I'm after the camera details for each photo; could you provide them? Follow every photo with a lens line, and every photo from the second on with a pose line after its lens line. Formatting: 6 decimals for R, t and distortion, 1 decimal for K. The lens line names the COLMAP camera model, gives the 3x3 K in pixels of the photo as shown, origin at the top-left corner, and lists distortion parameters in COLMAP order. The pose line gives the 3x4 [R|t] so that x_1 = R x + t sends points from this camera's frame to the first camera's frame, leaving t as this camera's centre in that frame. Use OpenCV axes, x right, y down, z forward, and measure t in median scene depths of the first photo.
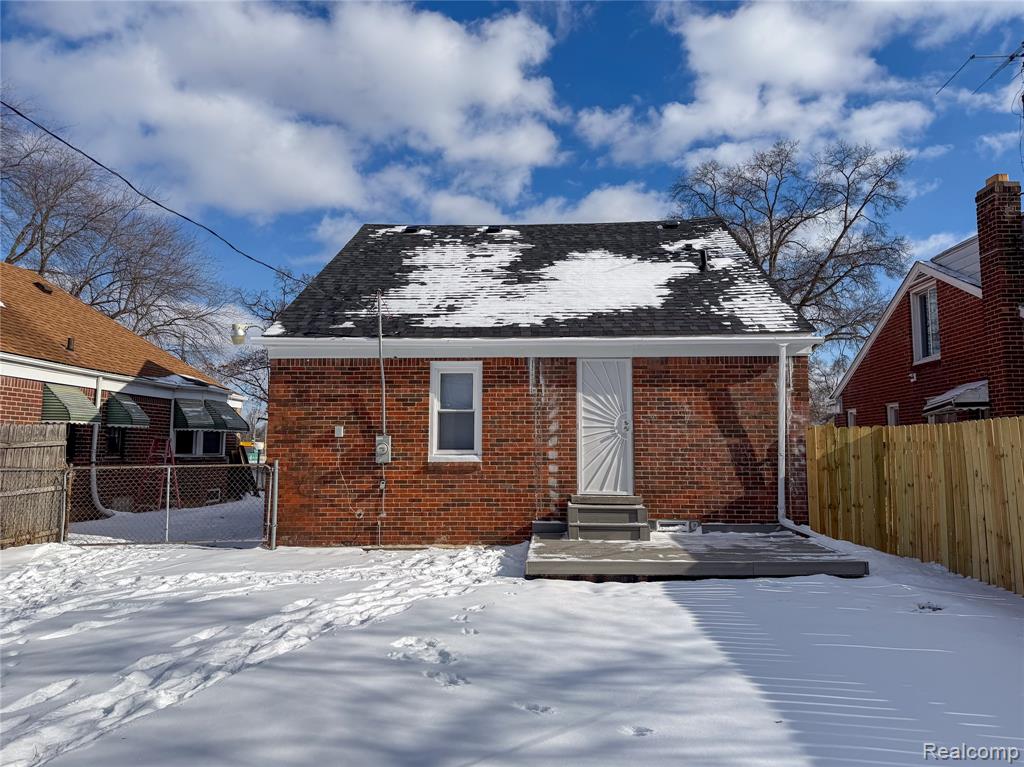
lens RADIAL K [[721.3, 0, 512.0], [0, 721.3, 383.5], [0, 0, 1]] dist [0.000506, 0.000130]
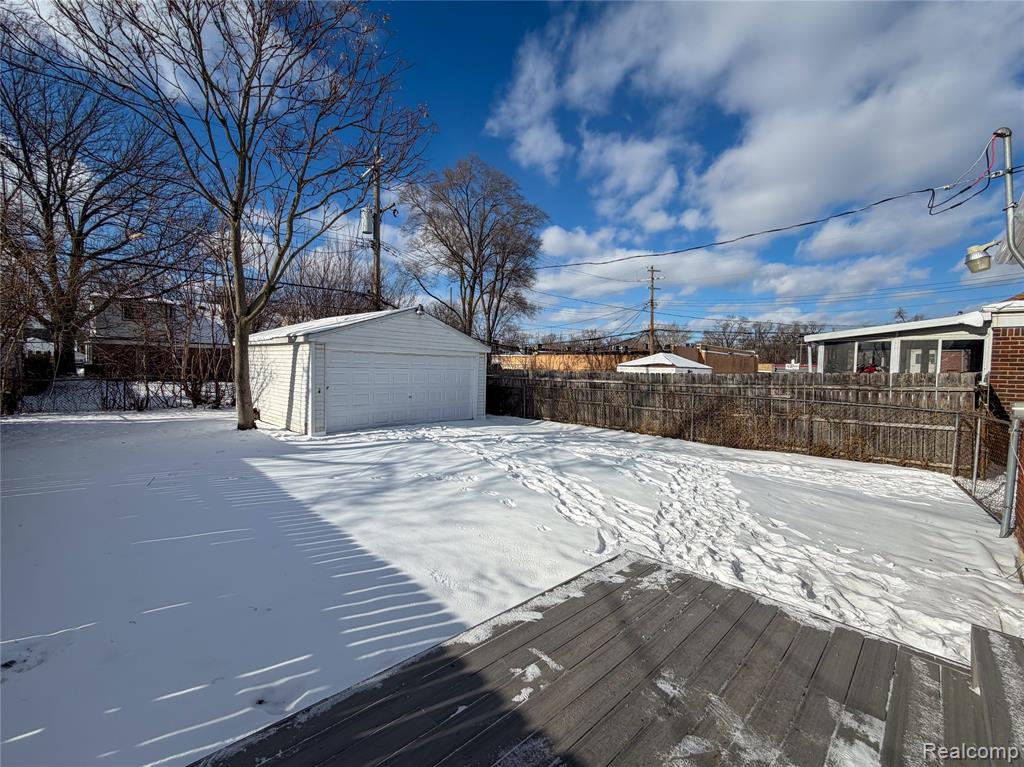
lens RADIAL K [[415.1, 0, 512.0], [0, 415.1, 383.5], [0, 0, 1]] dist [-0.000081, -0.000006]
pose [[-0.668769, -0.014005, -0.743339, 0.691428], [0.028962, 0.998573, -0.044870, 0.149944], [0.742906, -0.051536, -0.667409, 1.962293]]
